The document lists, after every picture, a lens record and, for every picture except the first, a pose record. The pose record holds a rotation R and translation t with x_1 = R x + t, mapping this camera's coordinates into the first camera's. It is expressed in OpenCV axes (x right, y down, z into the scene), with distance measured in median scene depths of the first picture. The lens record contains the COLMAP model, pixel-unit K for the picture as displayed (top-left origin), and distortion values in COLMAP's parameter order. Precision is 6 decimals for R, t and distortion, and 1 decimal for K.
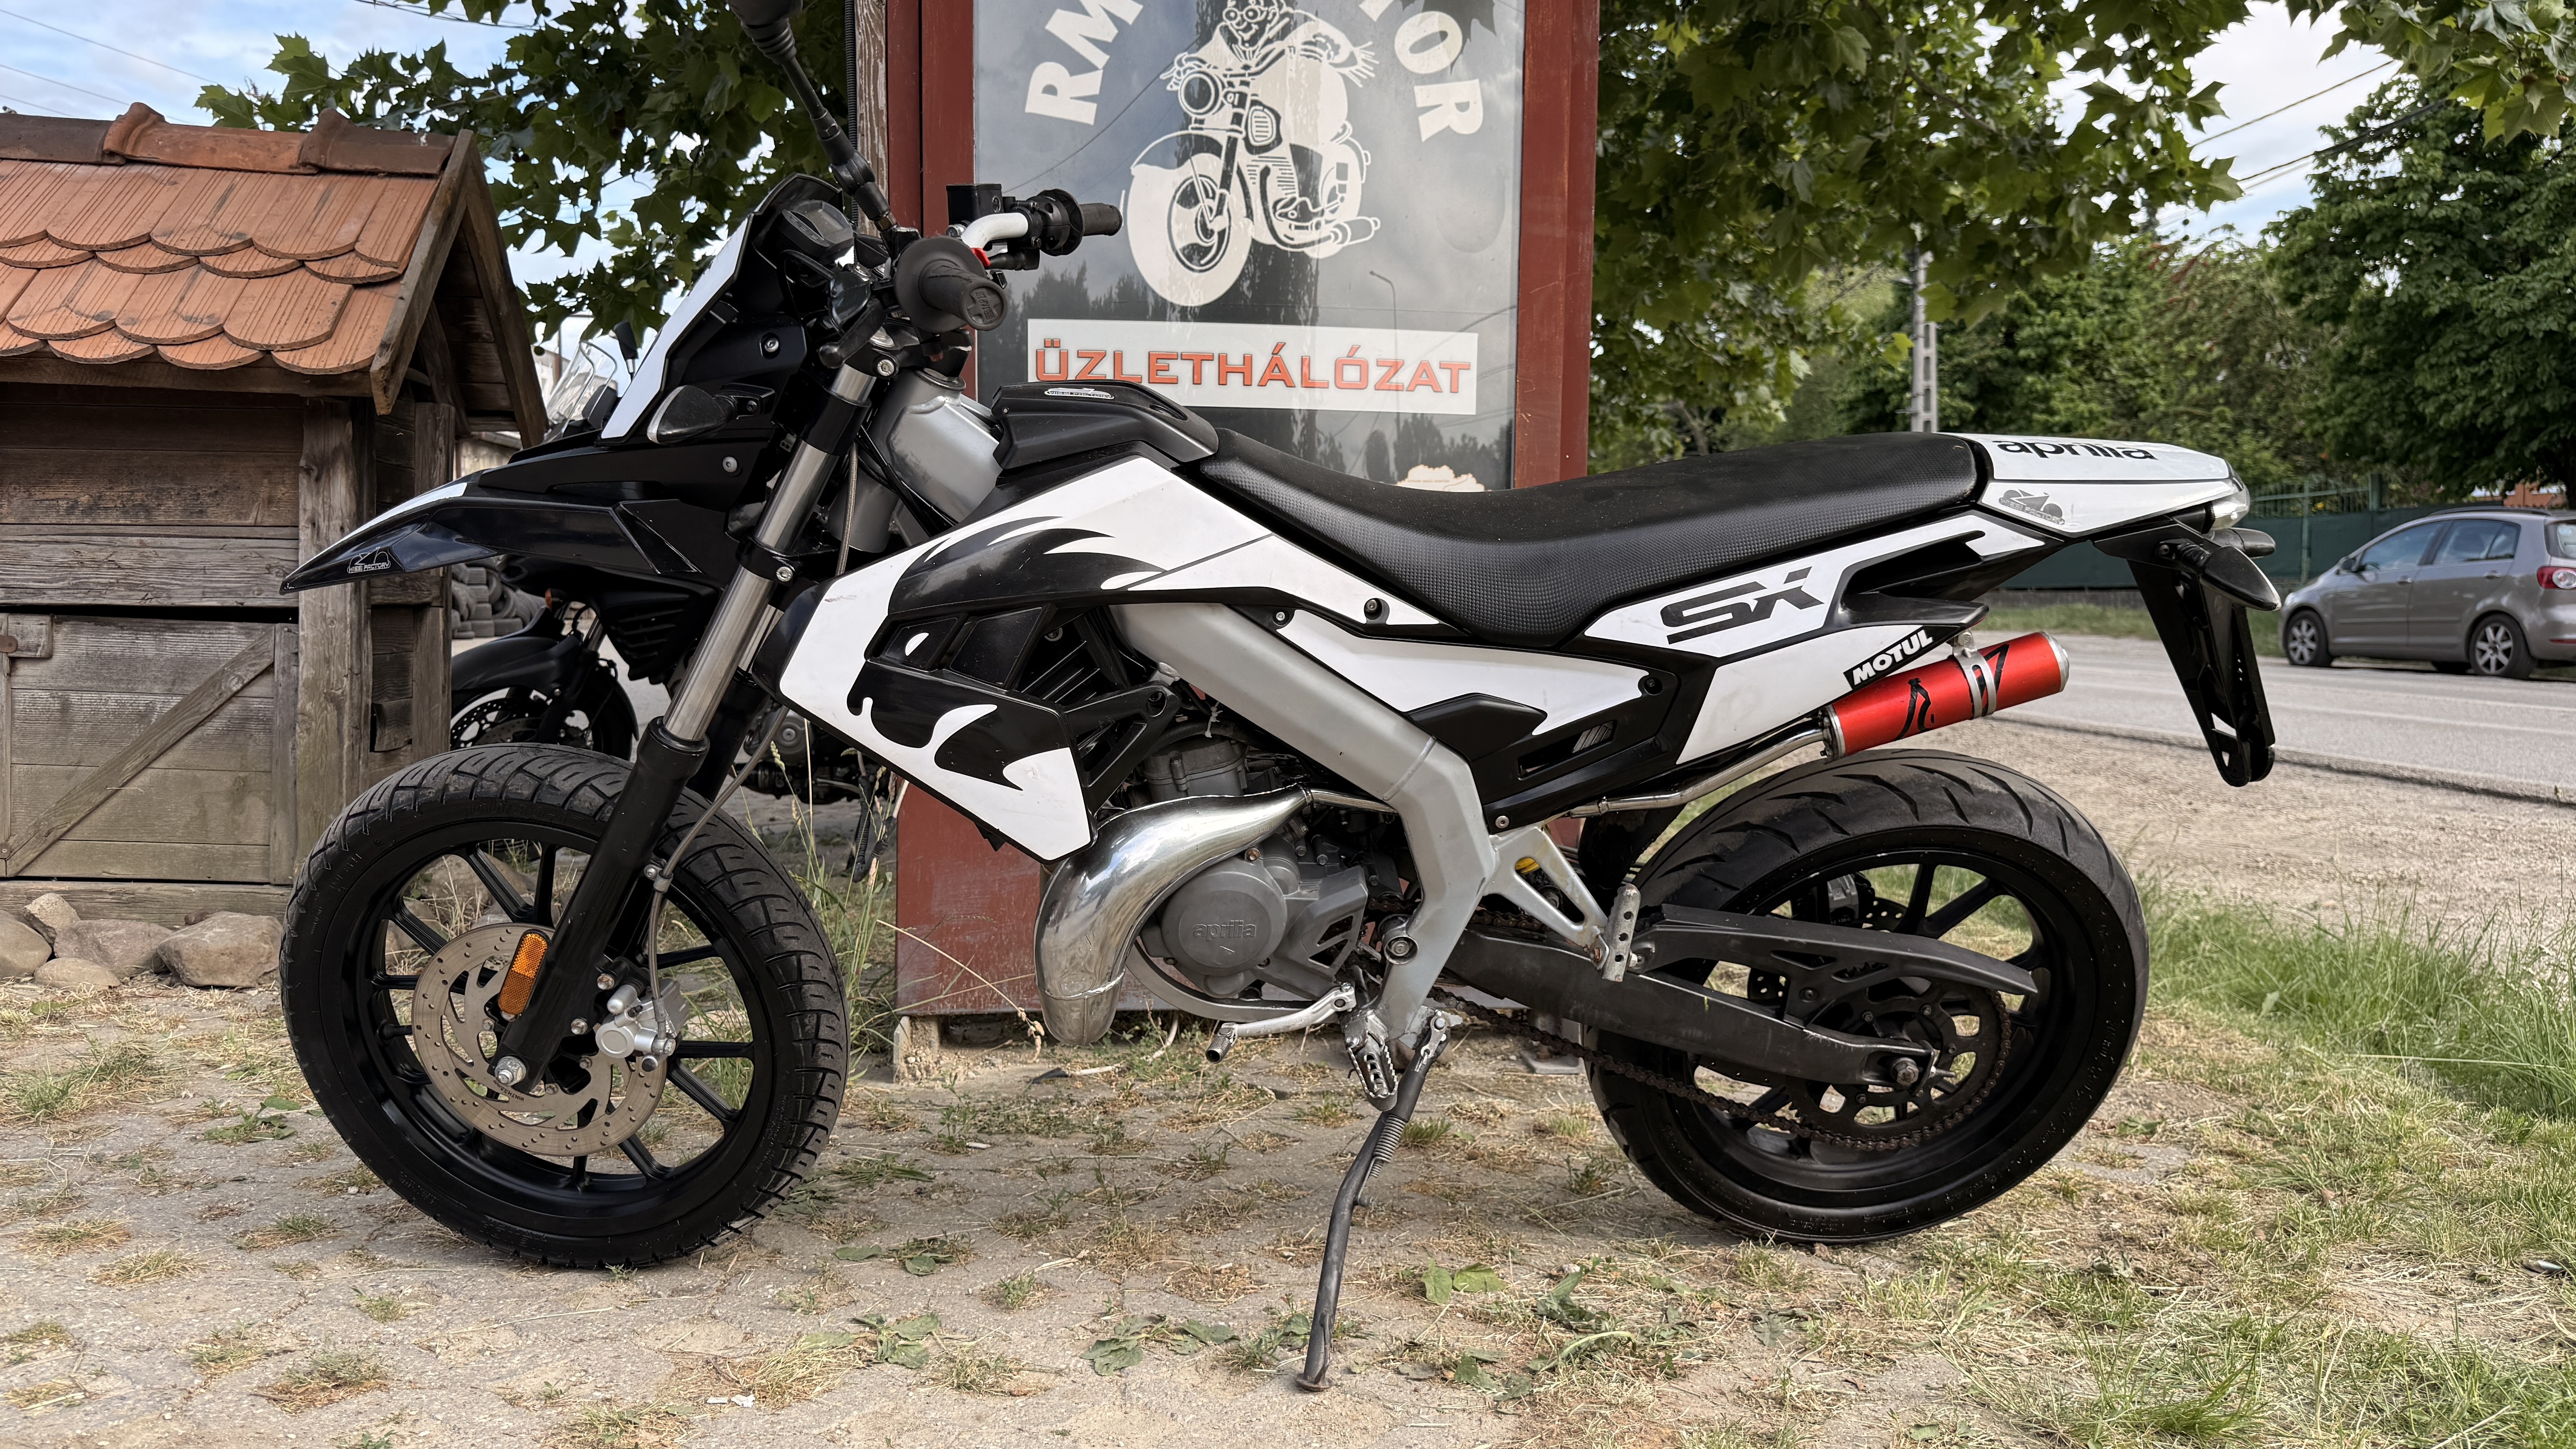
lens RADIAL K [[1829.5, 0, 1301.2], [0, 1829.5, 741.1], [0, 0, 1]] dist [0.014248, -0.035282]
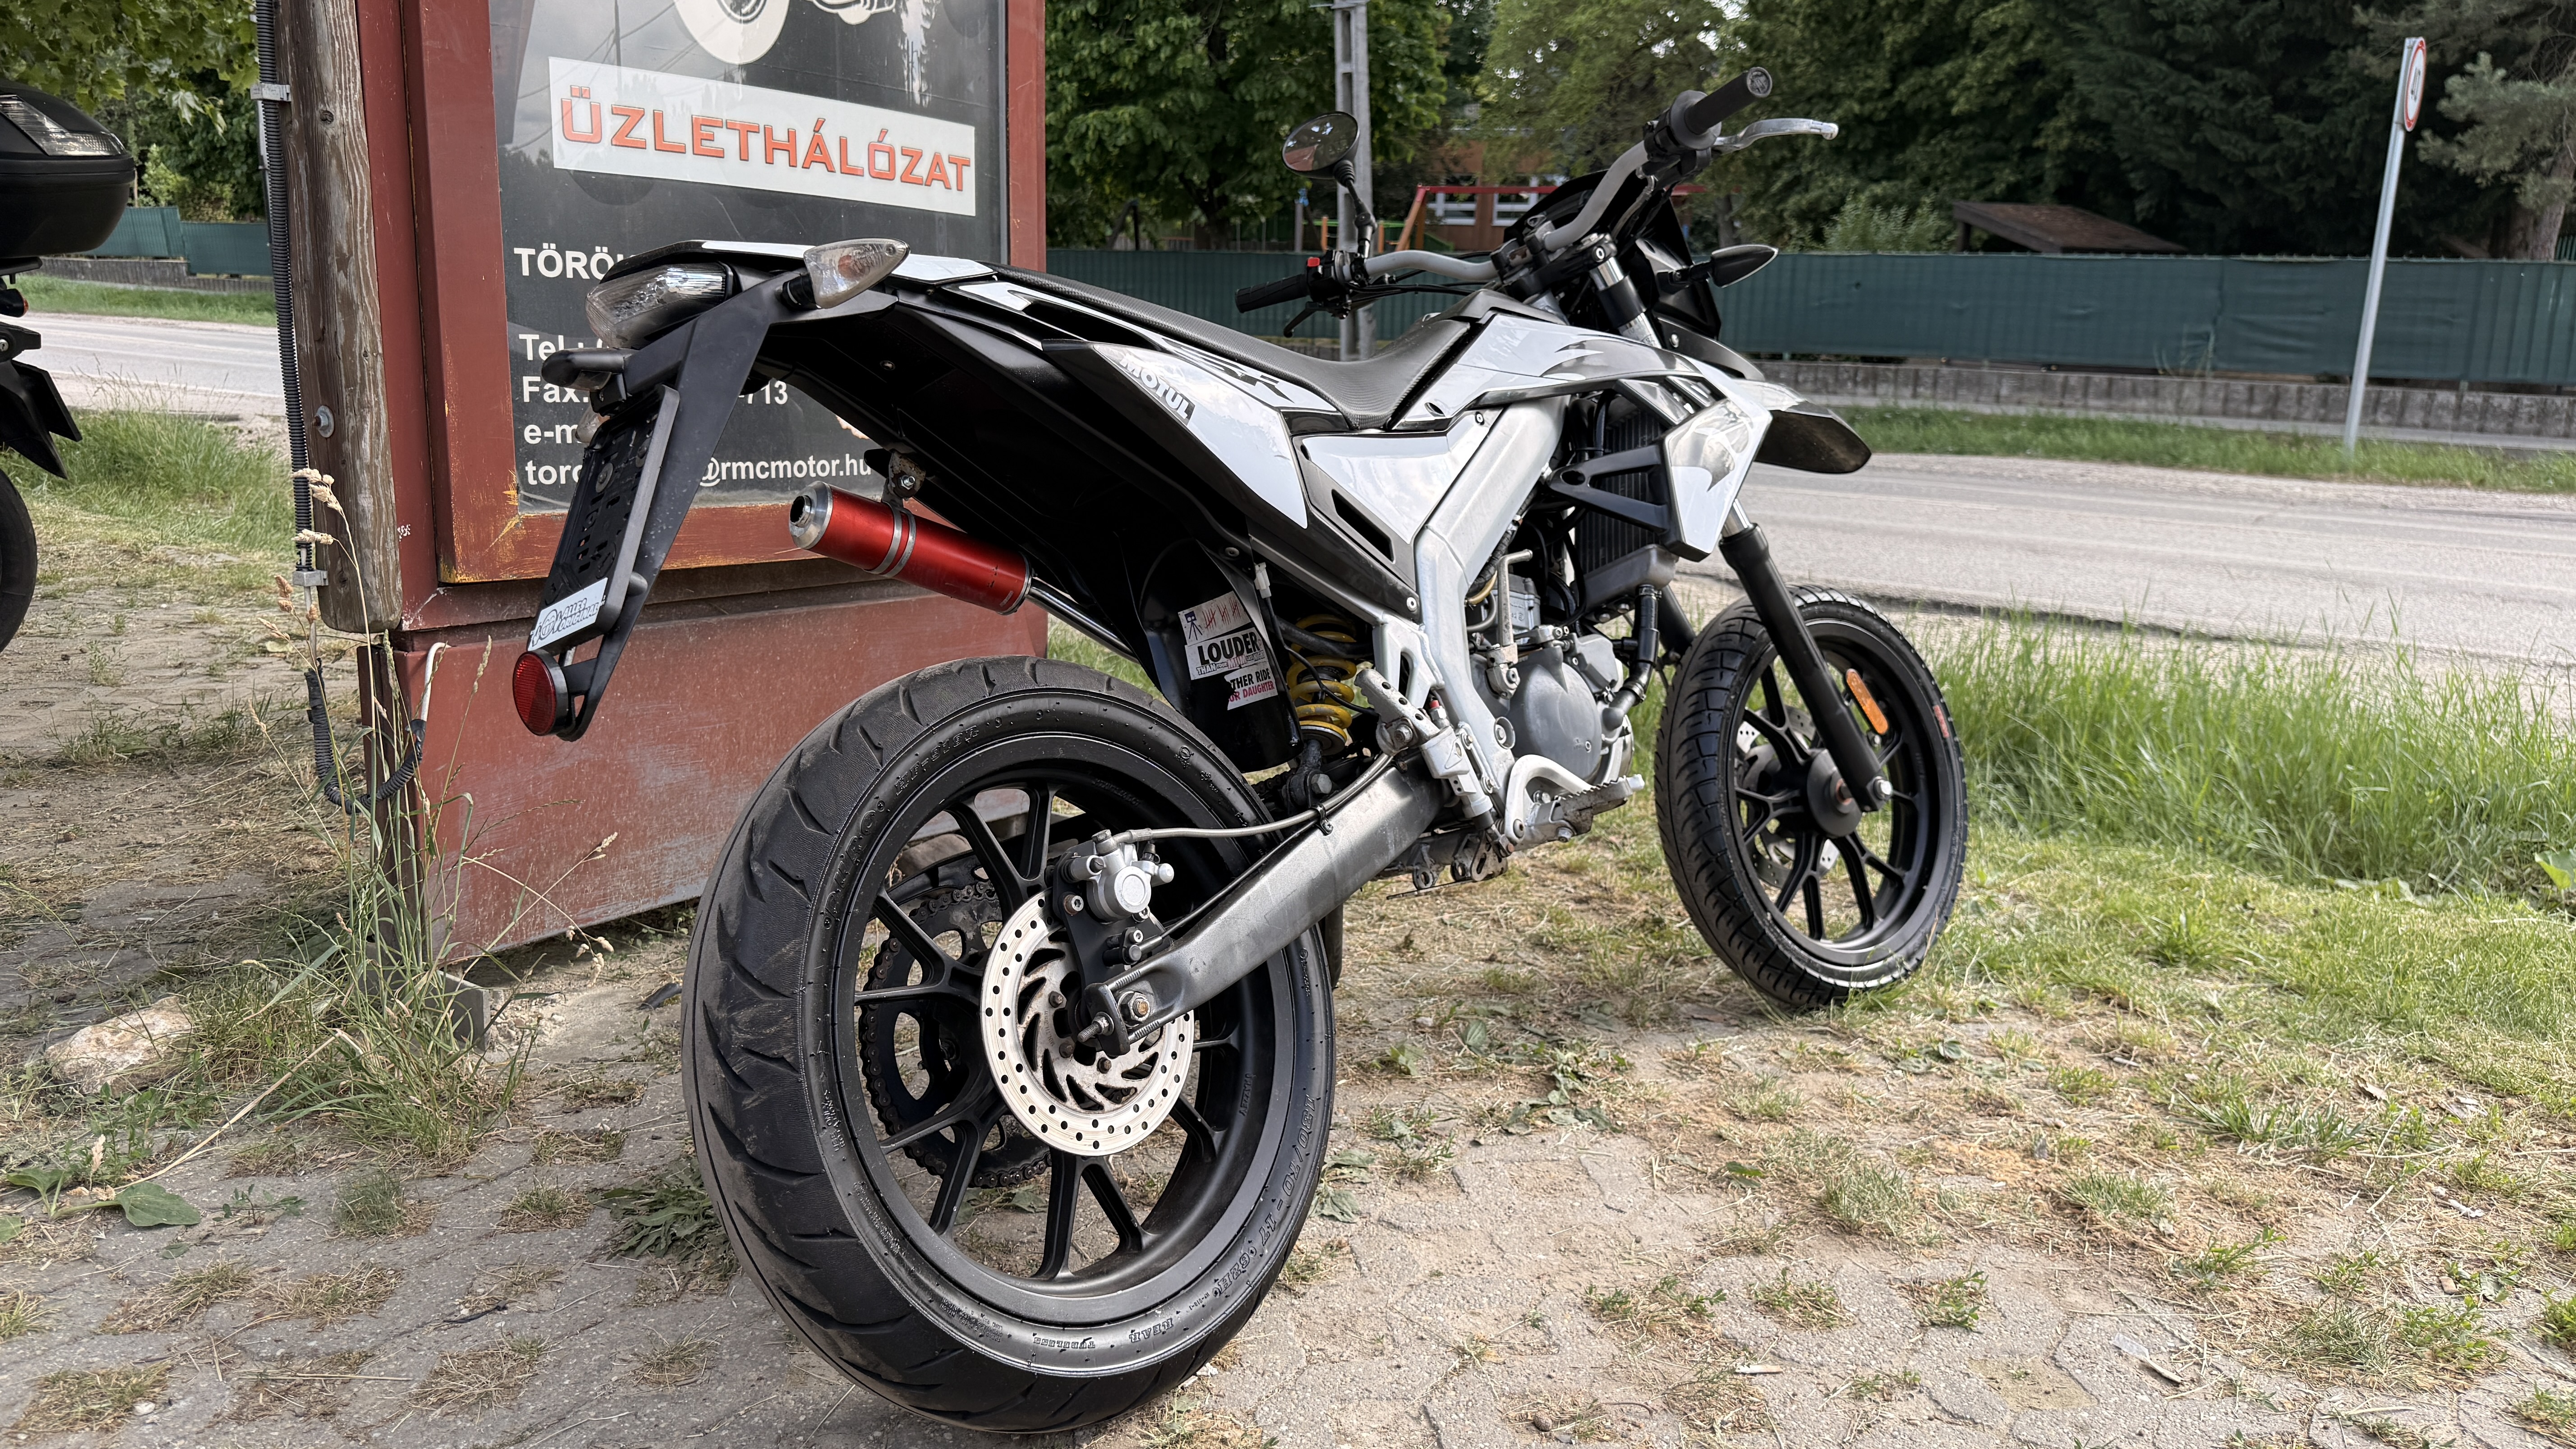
lens RADIAL K [[1829.5, 0, 1279.2], [0, 1829.5, 721.3], [0, 0, 1]] dist [0.014248, -0.035282]
pose [[0.660096, -0.140667, 0.737893, -0.546317], [0.024583, 0.985829, 0.165941, -0.074582], [-0.750779, -0.091398, 0.654200, 0.240149]]
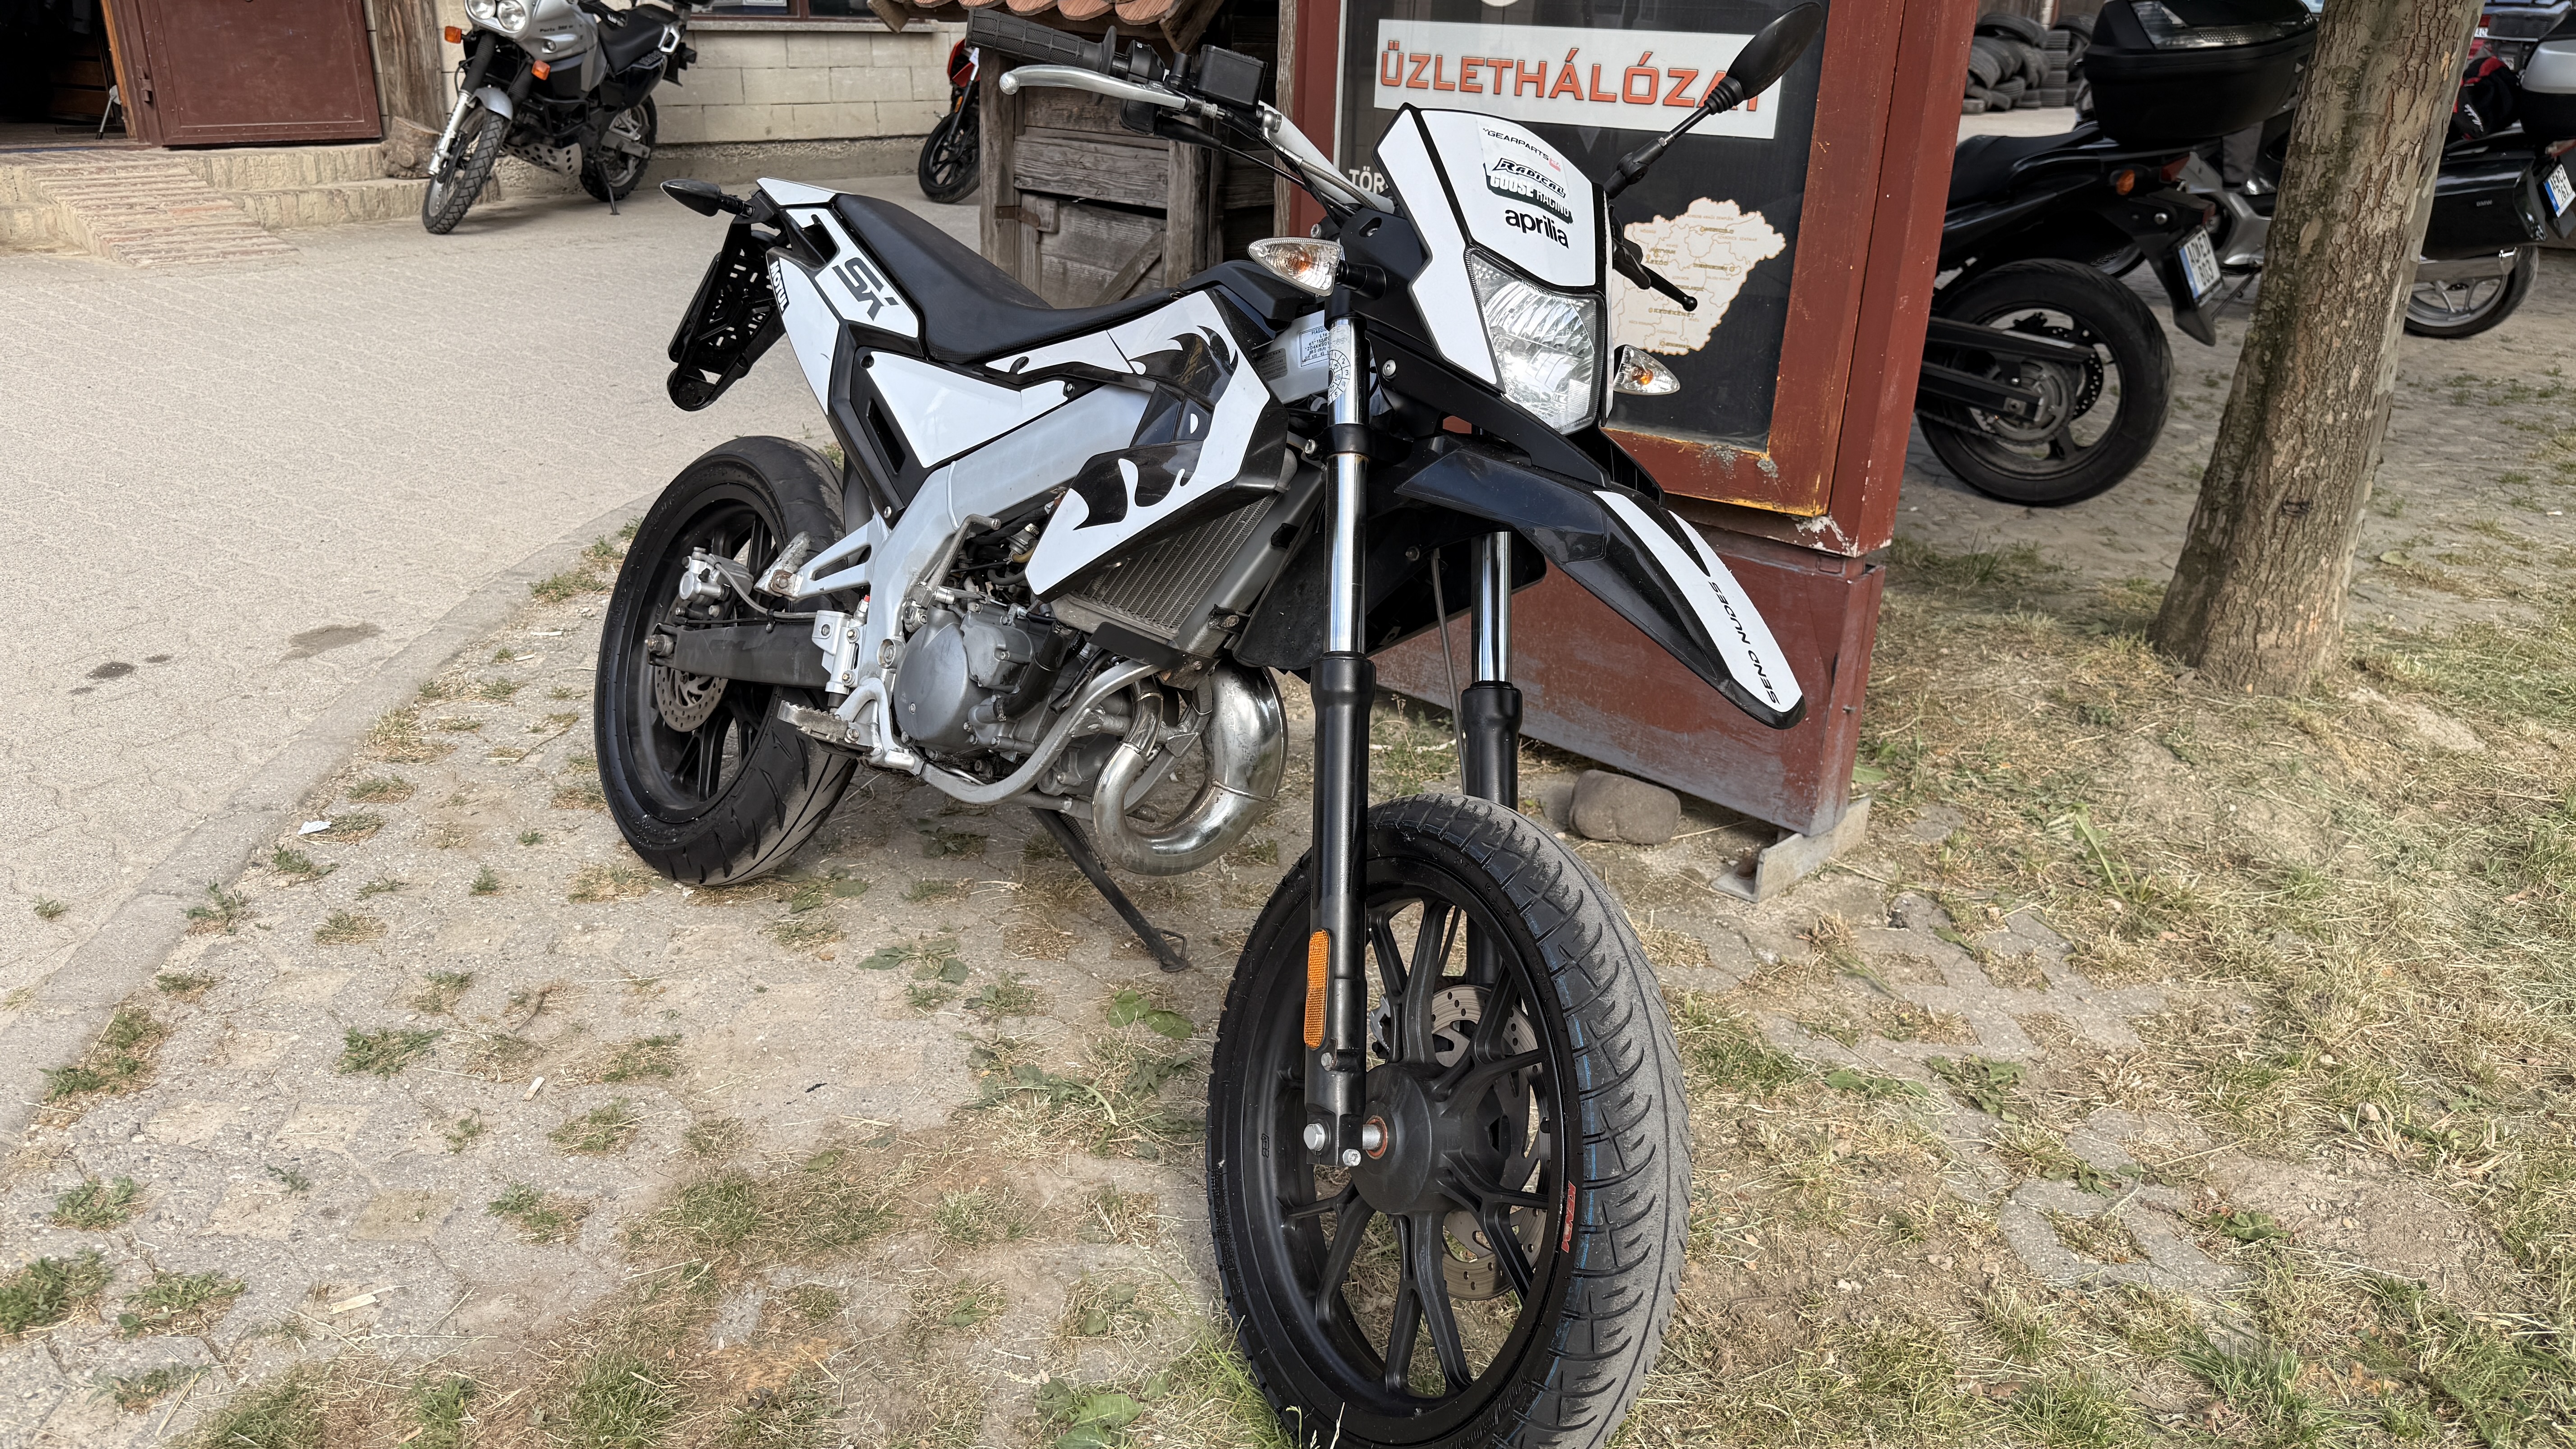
lens RADIAL K [[1829.5, 0, 1295.0], [0, 1829.5, 736.2], [0, 0, 1]] dist [0.014248, -0.035282]
pose [[0.653975, 0.285726, -0.700484, 0.625918], [-0.079864, 0.946834, 0.311651, -0.166155], [0.752289, -0.147869, 0.642025, 0.262813]]
